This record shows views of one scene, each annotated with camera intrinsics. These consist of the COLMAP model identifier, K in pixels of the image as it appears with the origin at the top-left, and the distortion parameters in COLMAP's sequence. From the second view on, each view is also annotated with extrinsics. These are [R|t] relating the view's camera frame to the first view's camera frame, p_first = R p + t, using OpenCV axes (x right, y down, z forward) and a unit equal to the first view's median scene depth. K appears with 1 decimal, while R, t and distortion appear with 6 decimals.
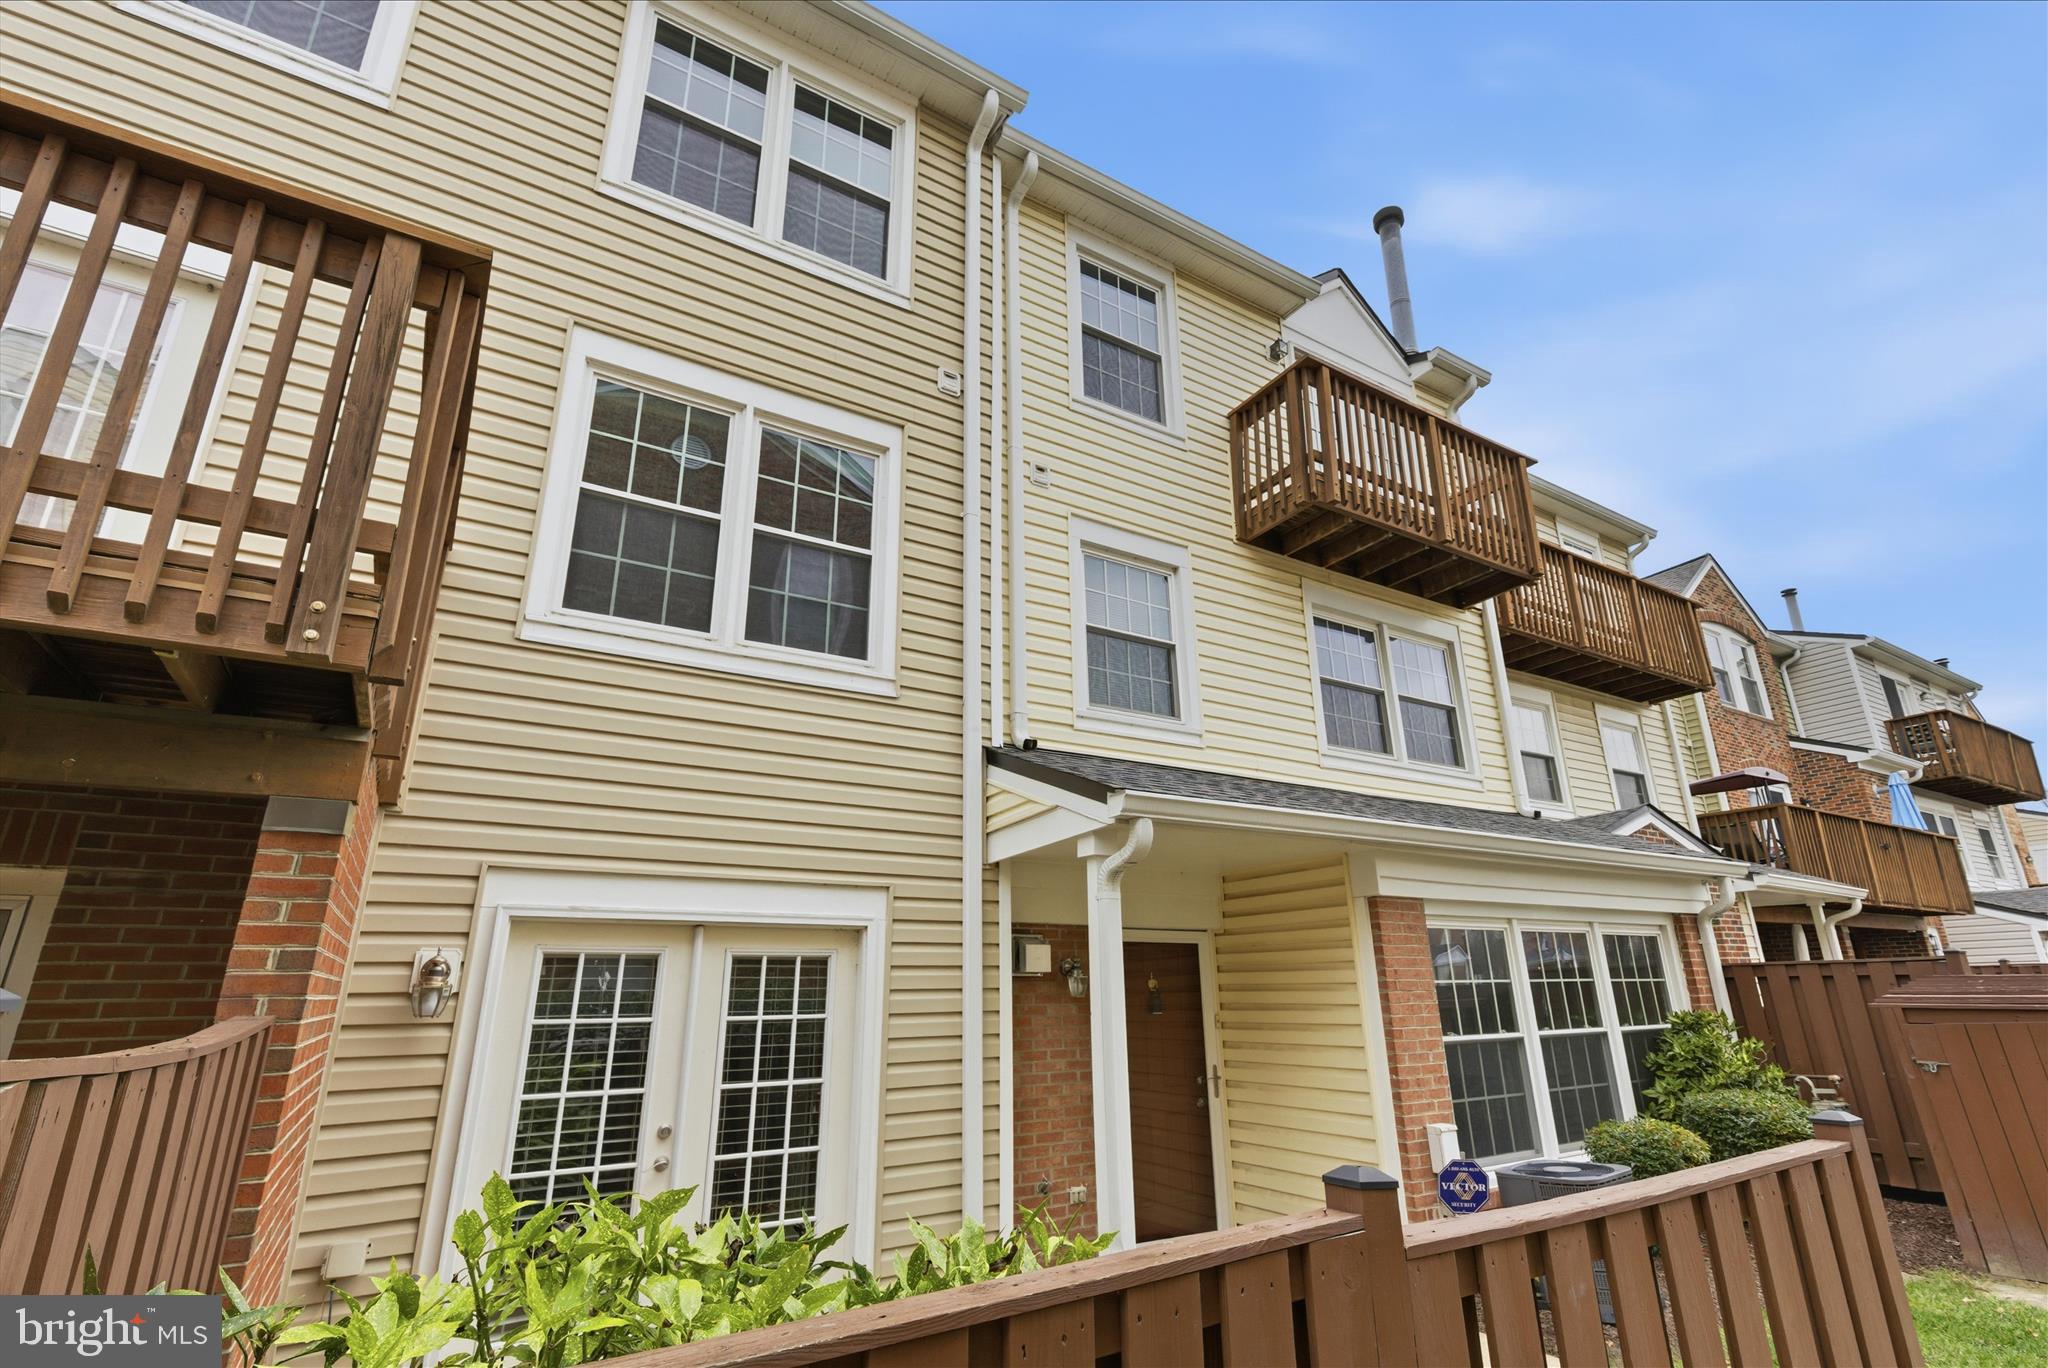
lens RADIAL K [[941.8, 0, 1031.2], [0, 941.8, 680.9], [0, 0, 1]] dist [0.002325, 0.000447]
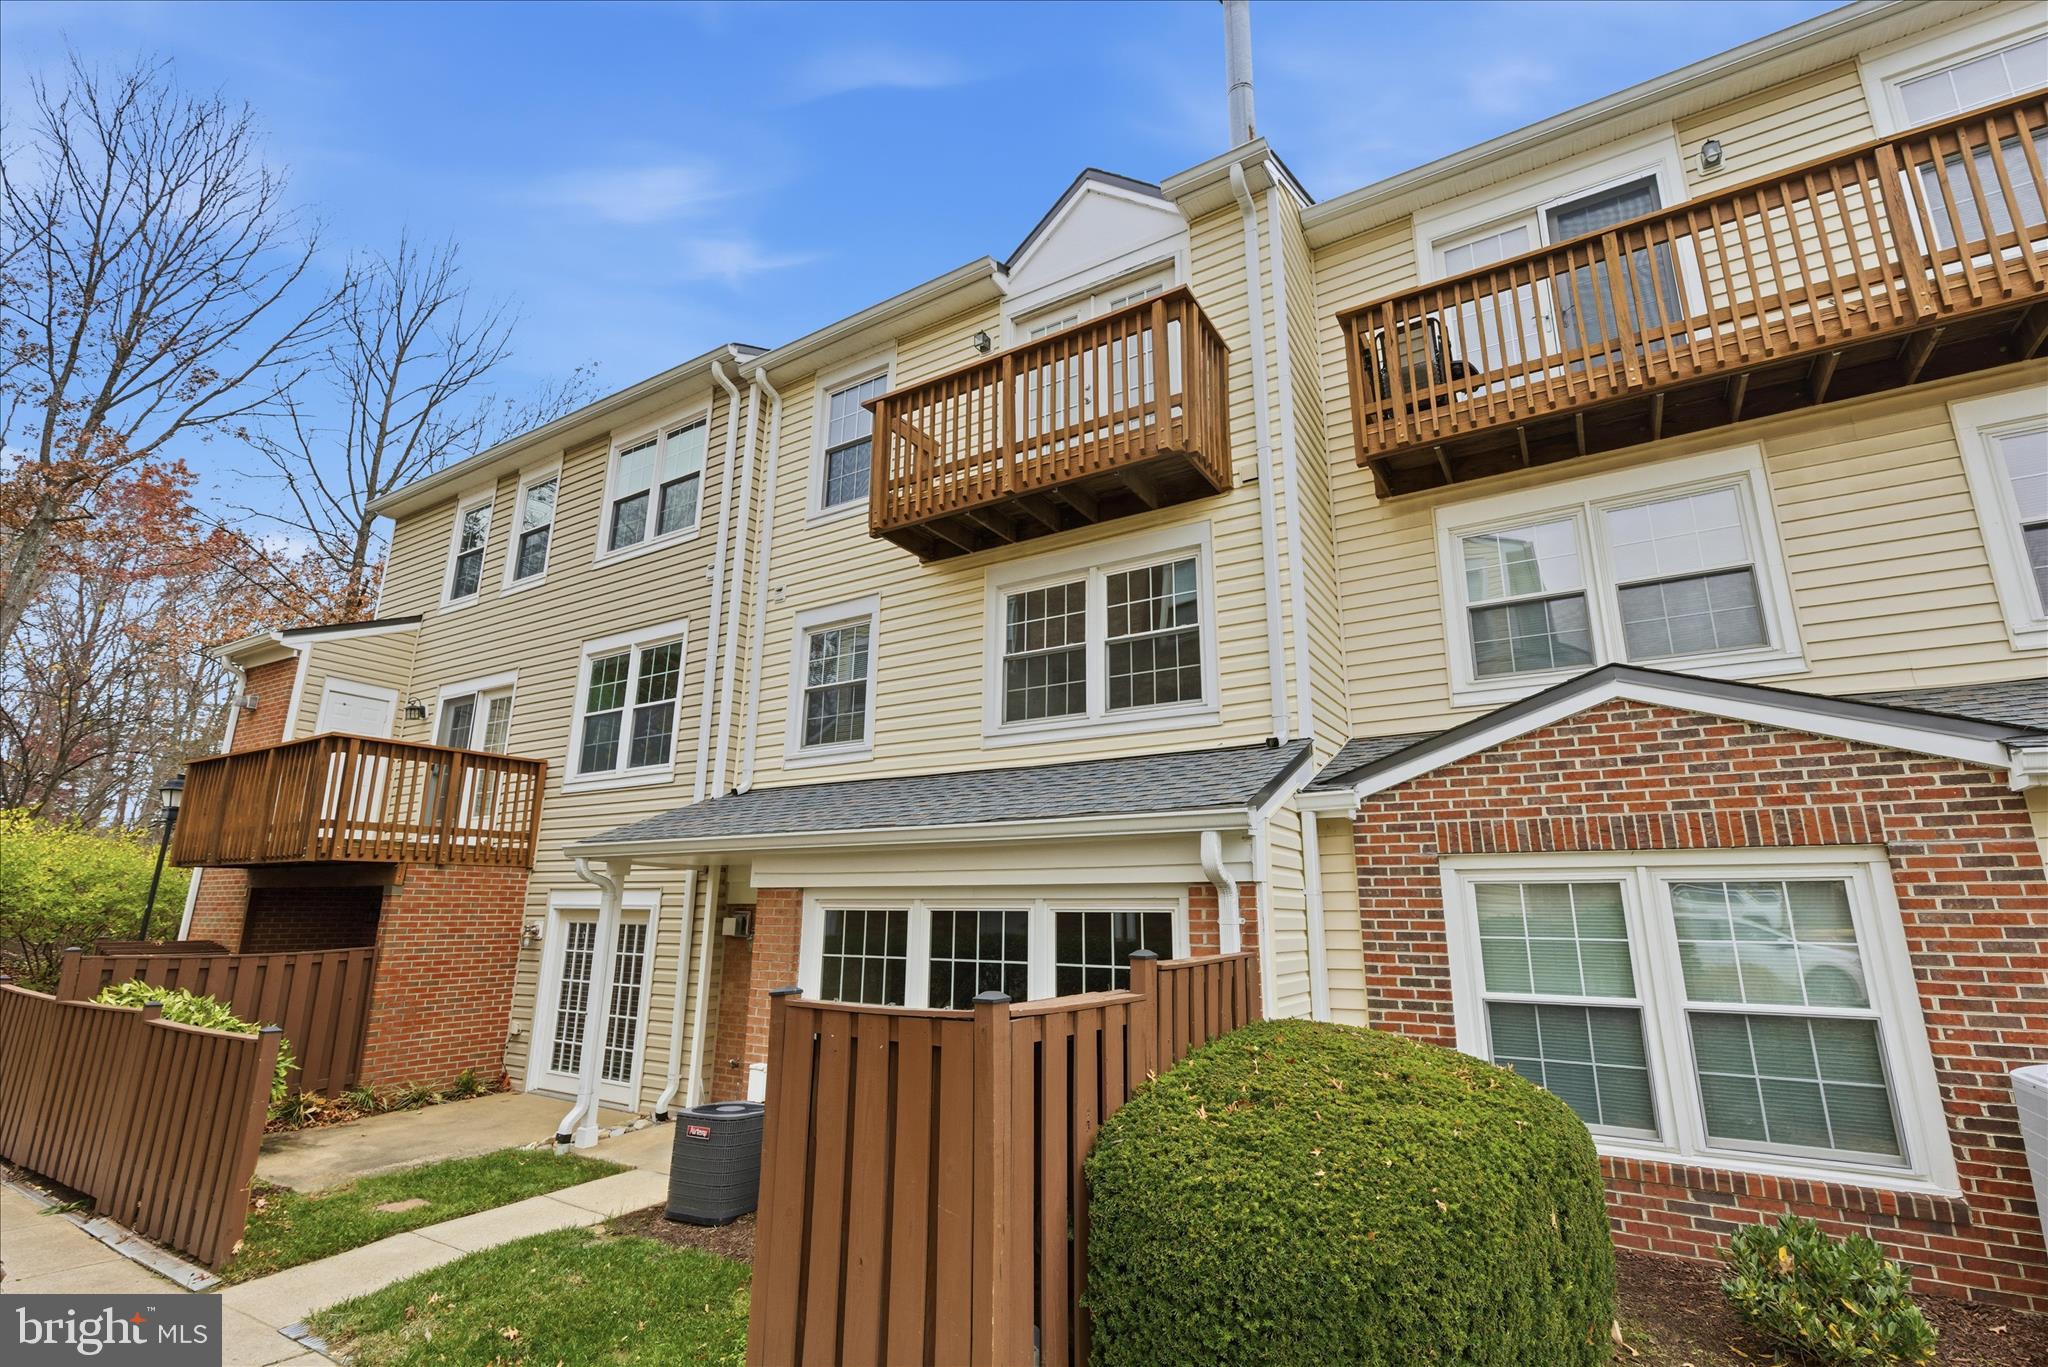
lens RADIAL K [[917.0, 0, 1030.9], [0, 917.0, 676.3], [0, 0, 1]] dist [0.000888, 0.000212]
pose [[0.450255, -0.204596, -0.869144, 1.823342], [0.269766, 0.959077, -0.086015, 0.169118], [0.851174, -0.195737, 0.487022, 0.814501]]
